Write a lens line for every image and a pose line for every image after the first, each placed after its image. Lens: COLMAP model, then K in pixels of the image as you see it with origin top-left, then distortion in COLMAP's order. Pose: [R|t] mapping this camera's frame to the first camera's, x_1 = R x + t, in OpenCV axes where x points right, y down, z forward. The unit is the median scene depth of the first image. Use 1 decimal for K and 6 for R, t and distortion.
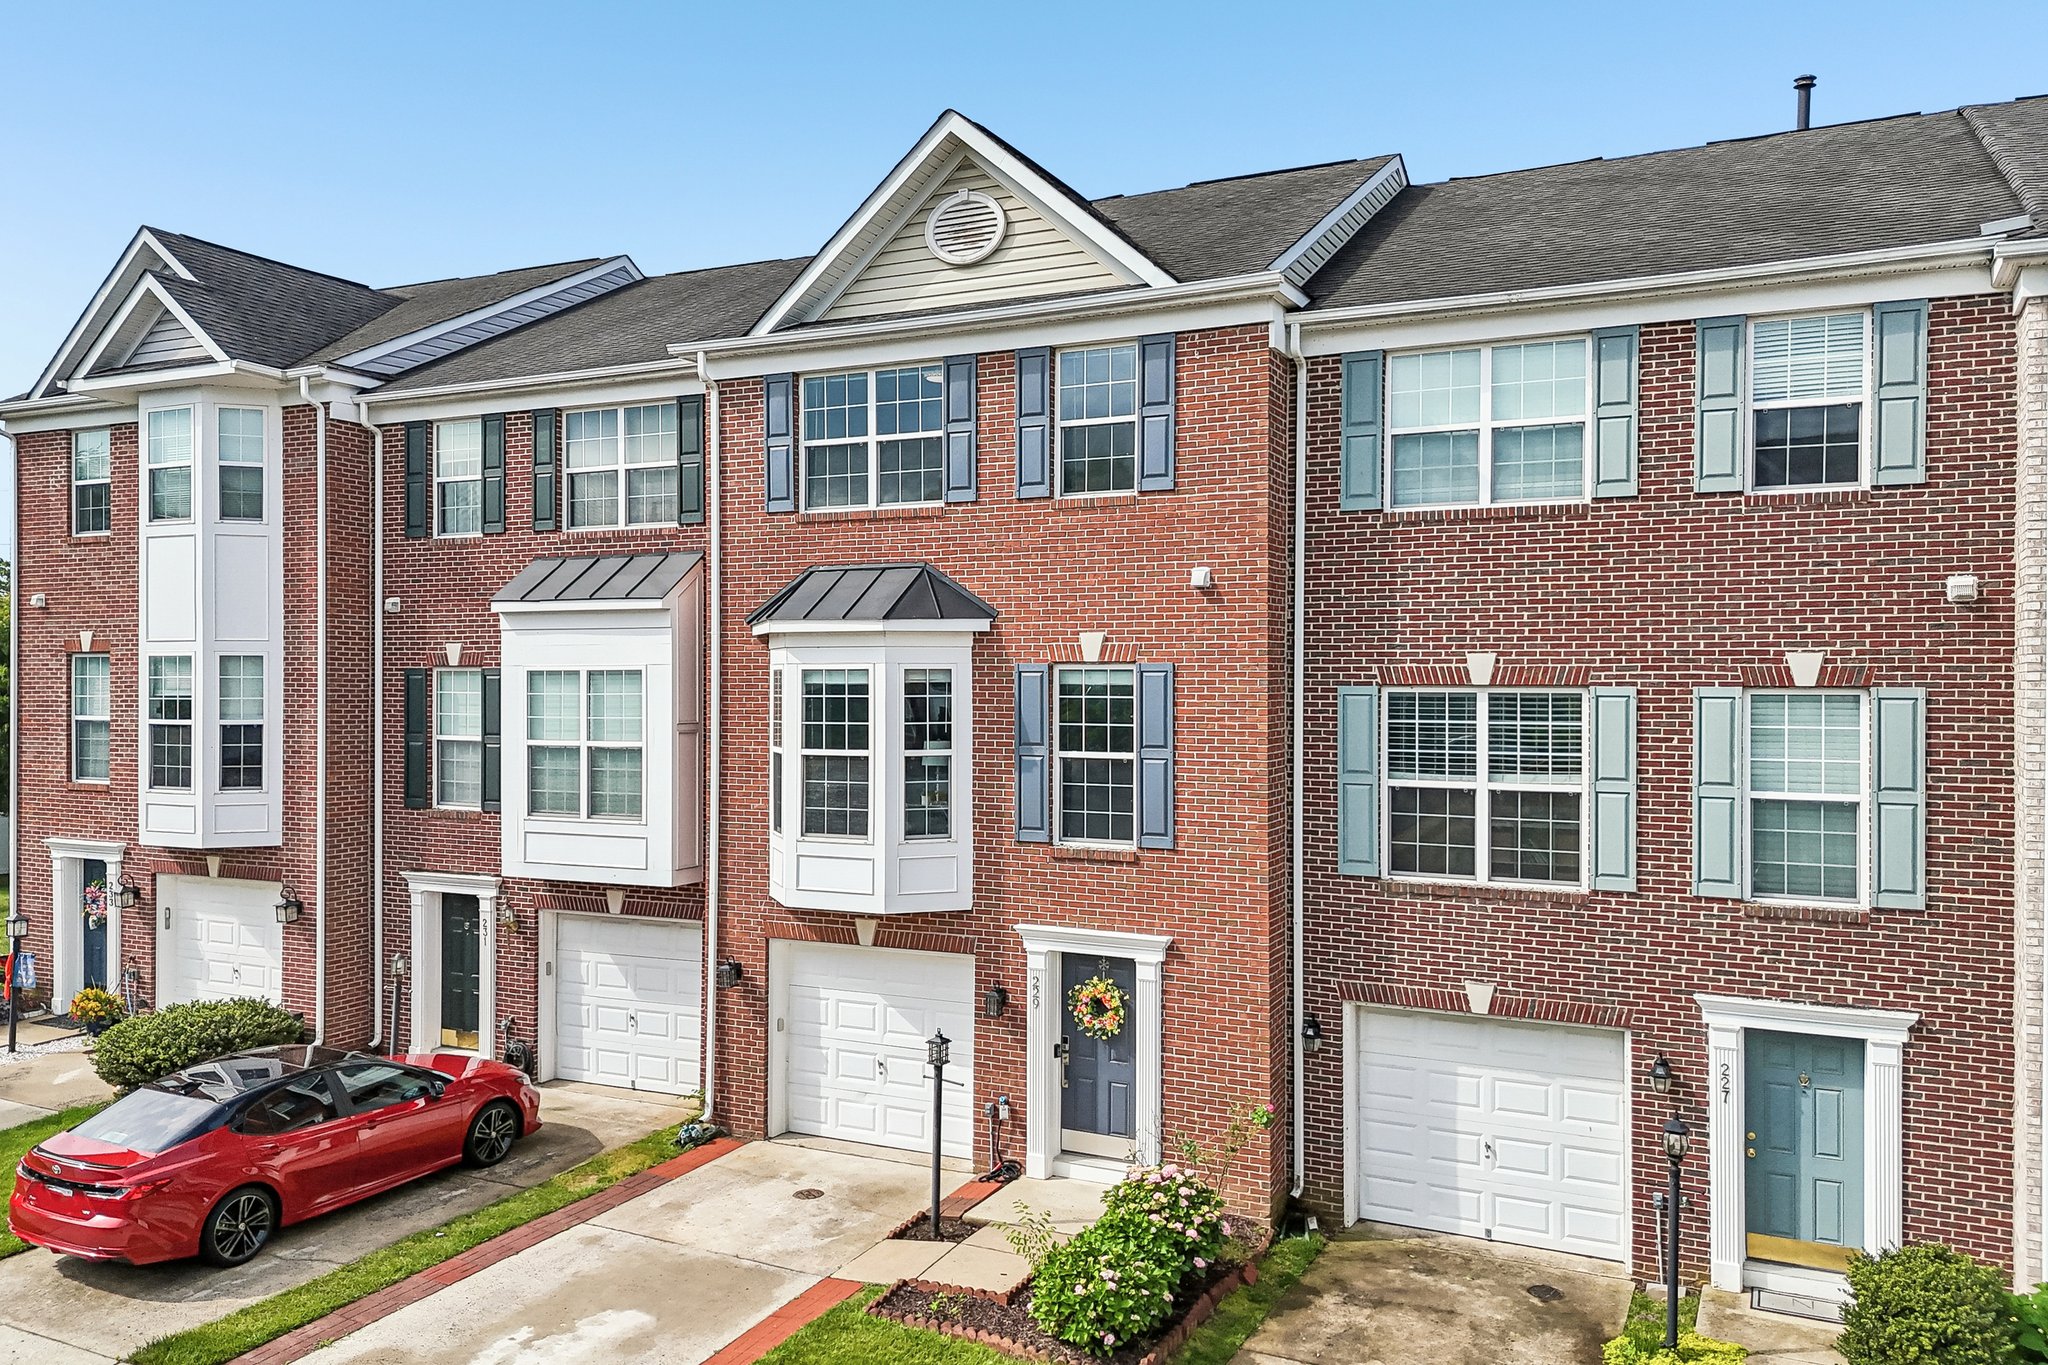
lens RADIAL K [[1485.9, 0, 1014.9], [0, 1485.9, 703.3], [0, 0, 1]] dist [0.013985, 0.002078]
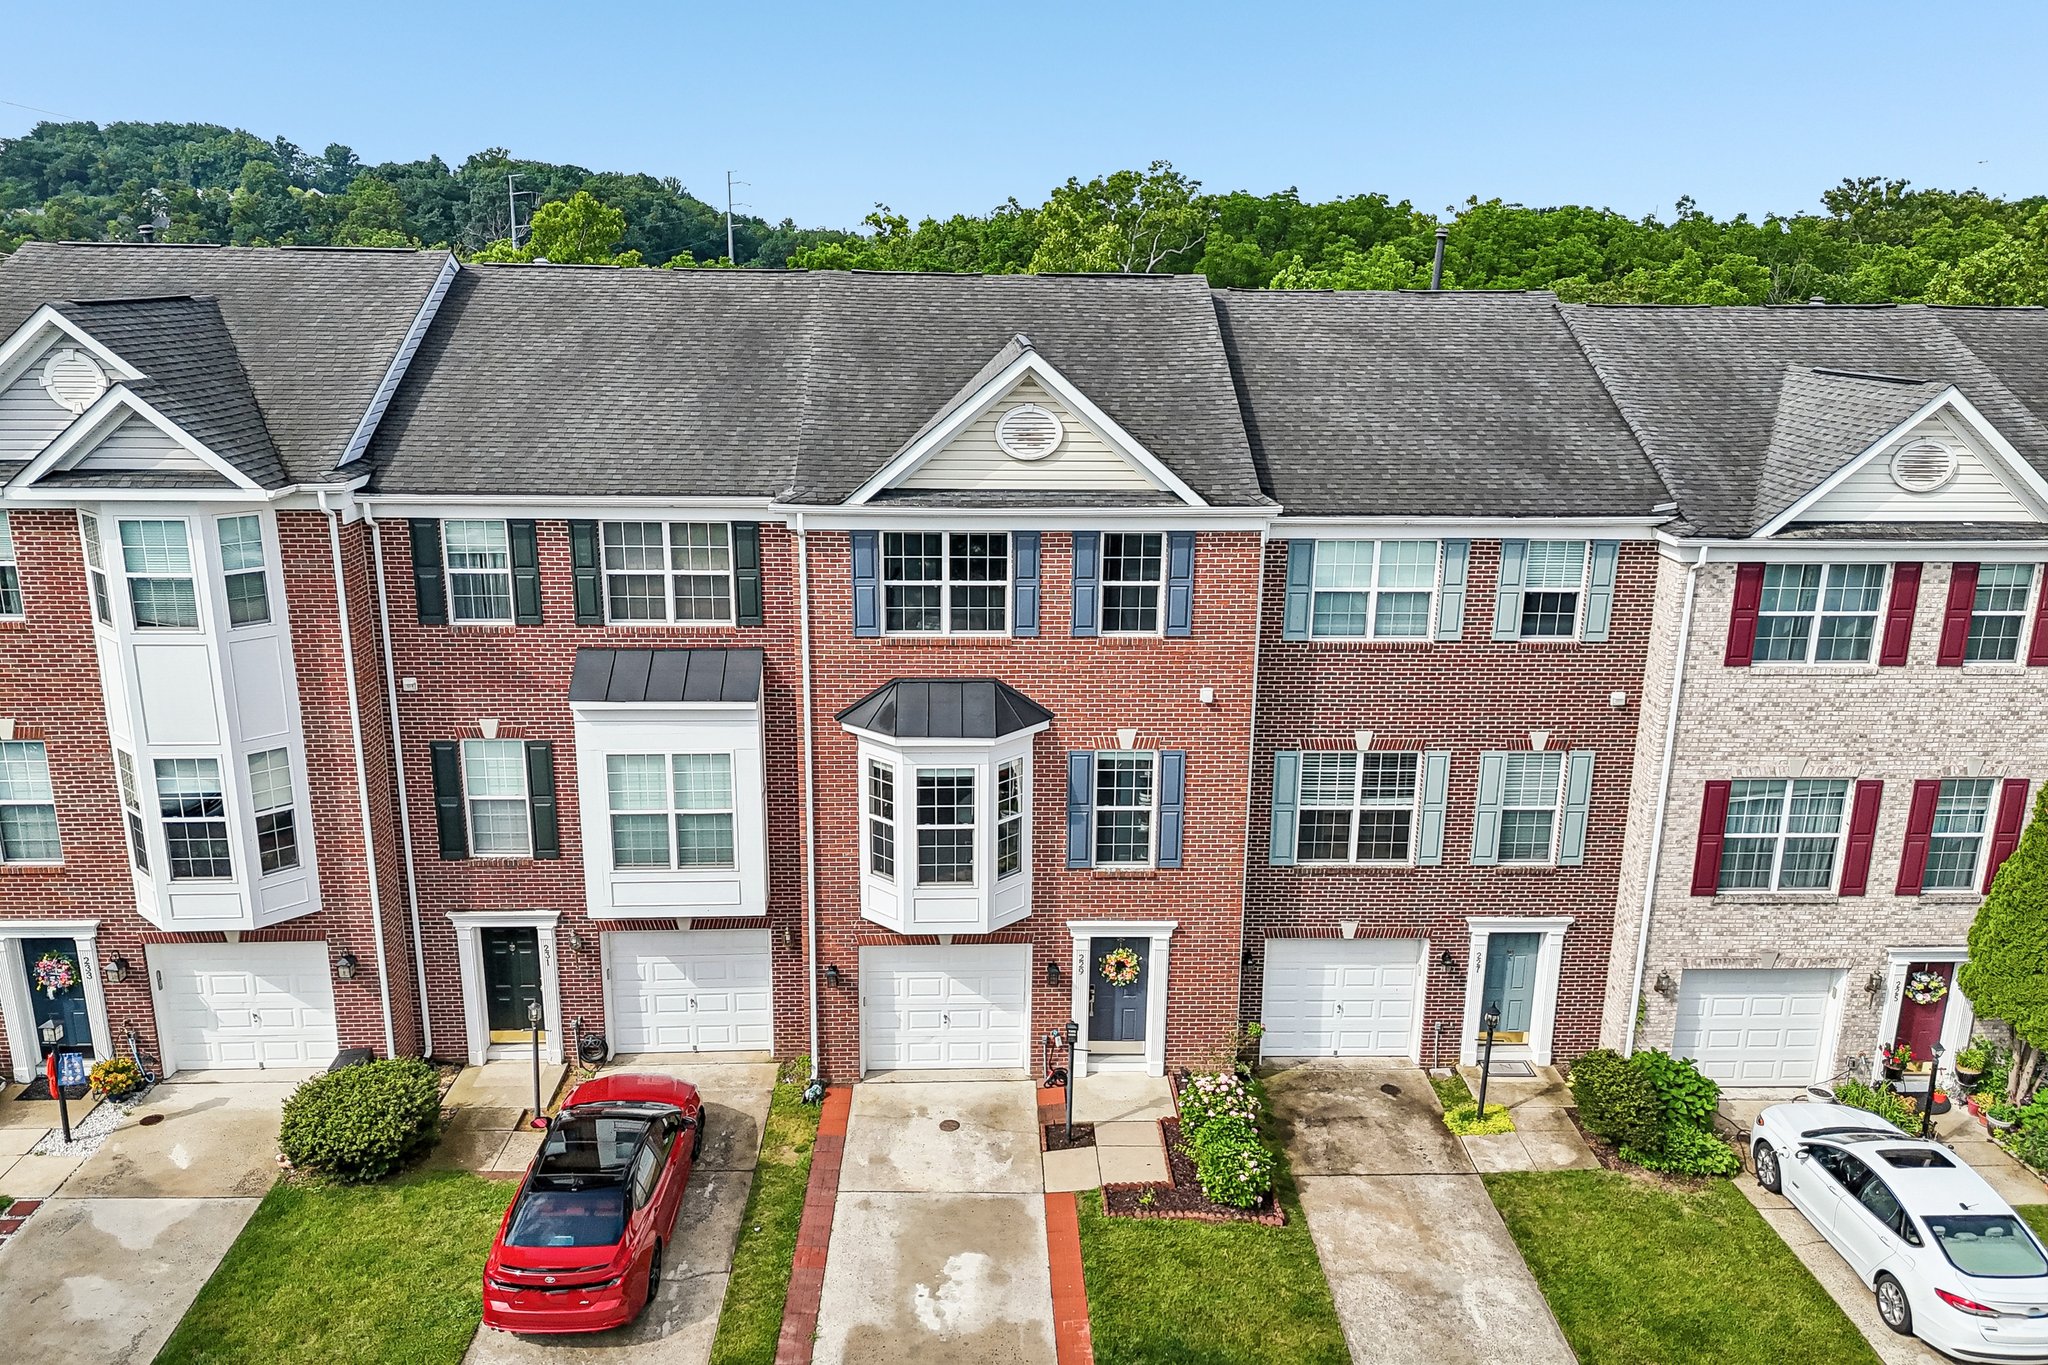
lens RADIAL K [[1485.9, 0, 1014.9], [0, 1485.9, 703.3], [0, 0, 1]] dist [0.013985, 0.002078]
pose [[0.884724, -0.118894, 0.450697, -0.682086], [-0.003647, 0.965126, 0.261760, -0.444352], [-0.466101, -0.233229, 0.853437, -0.169041]]
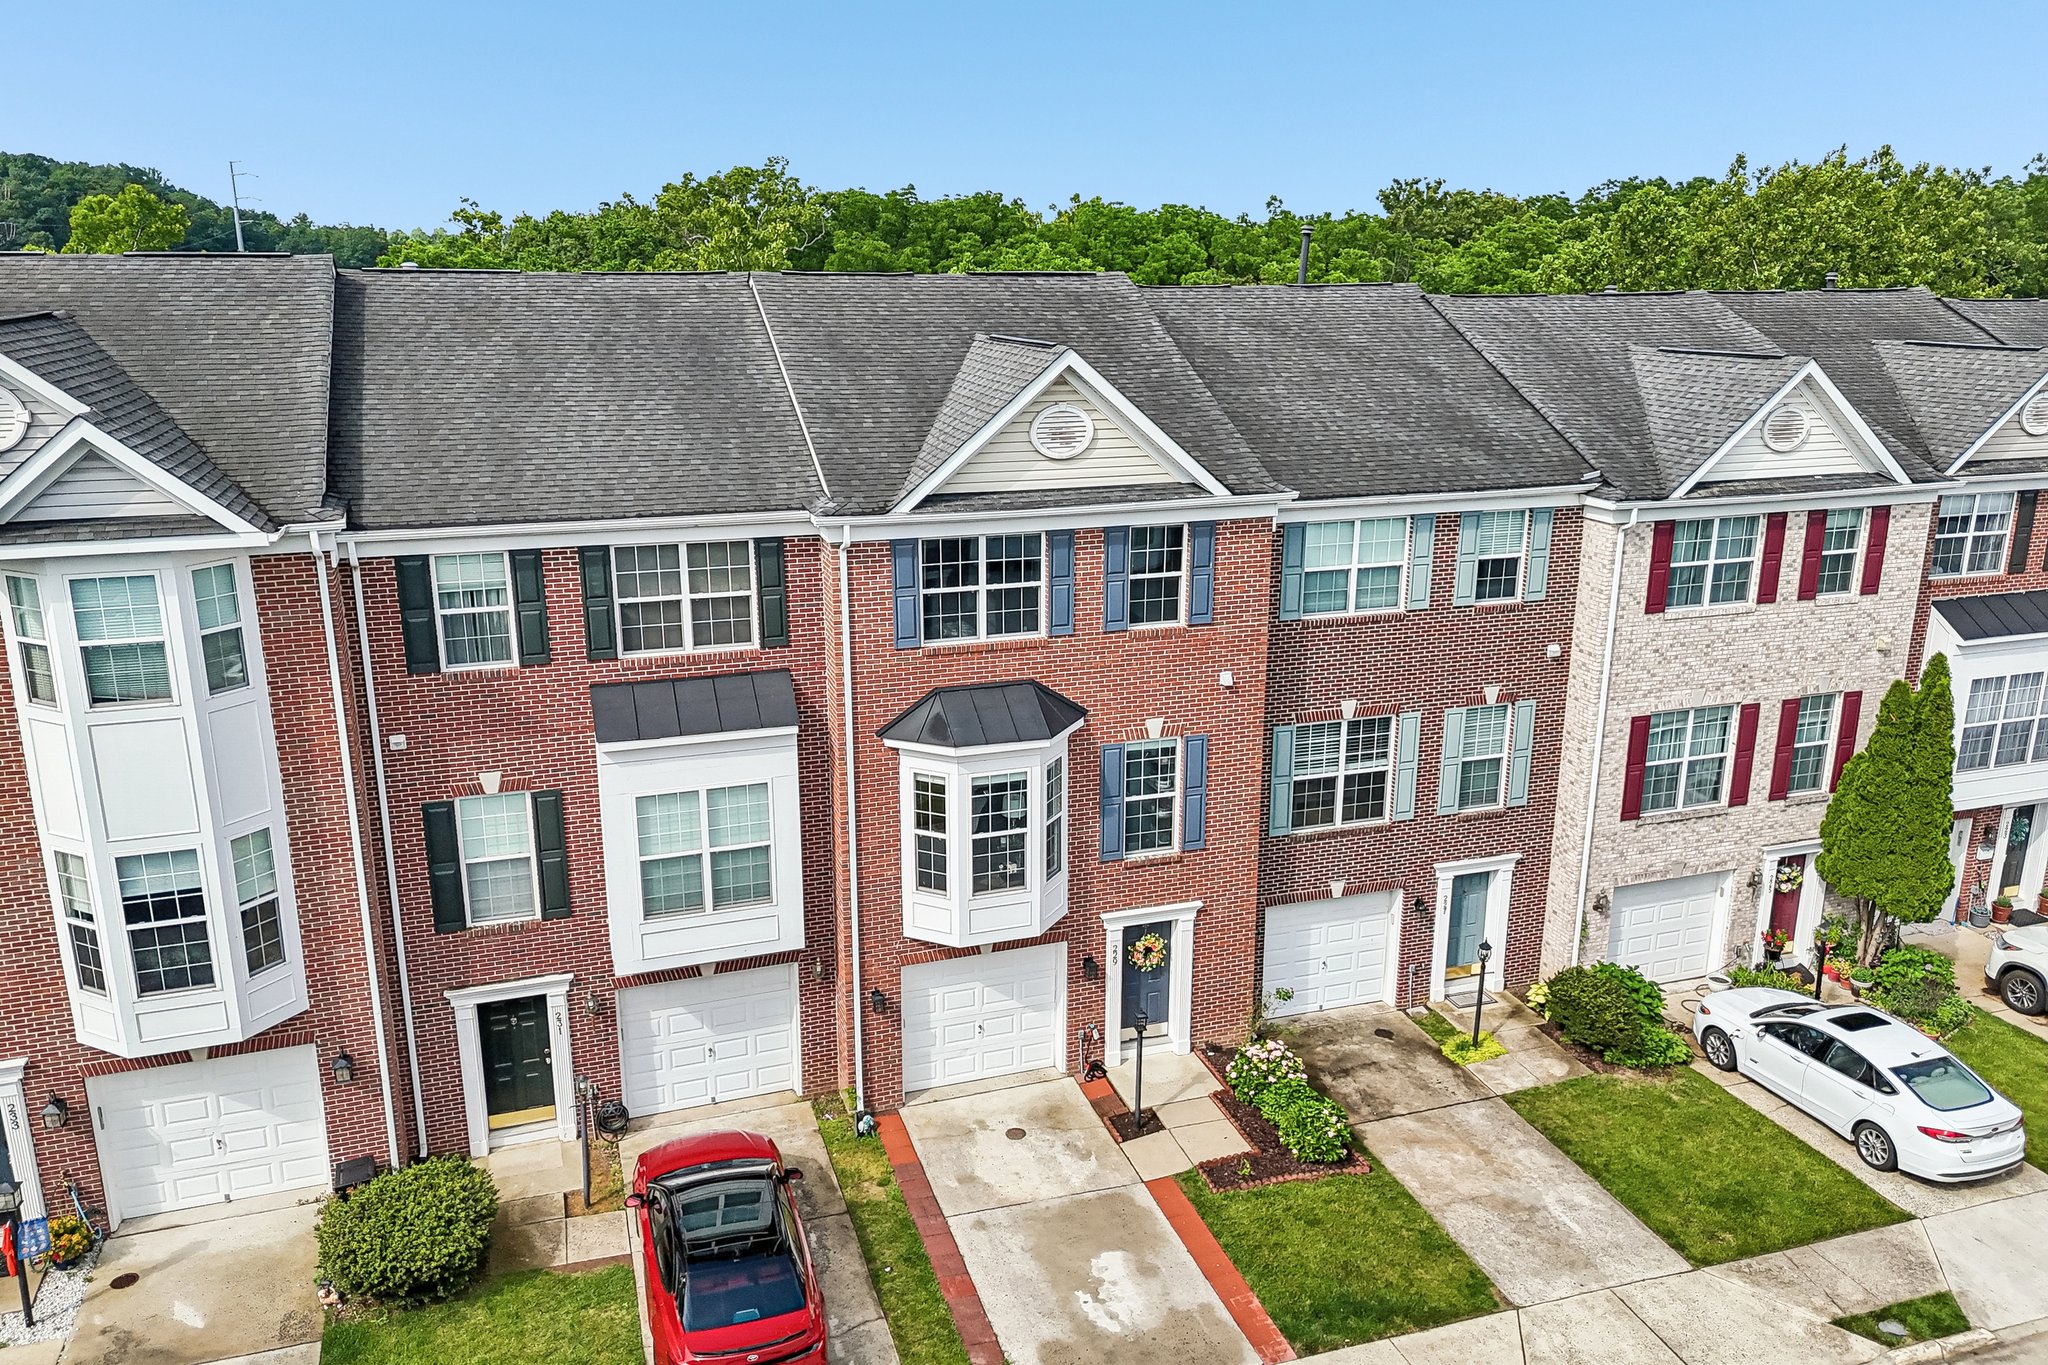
lens RADIAL K [[1485.9, 0, 1014.9], [0, 1485.9, 703.3], [0, 0, 1]] dist [0.013985, 0.002078]
pose [[0.720247, -0.192876, 0.666366, -1.010327], [0.012691, 0.964075, 0.265329, -0.449132], [-0.693602, -0.182645, 0.696819, 0.076612]]
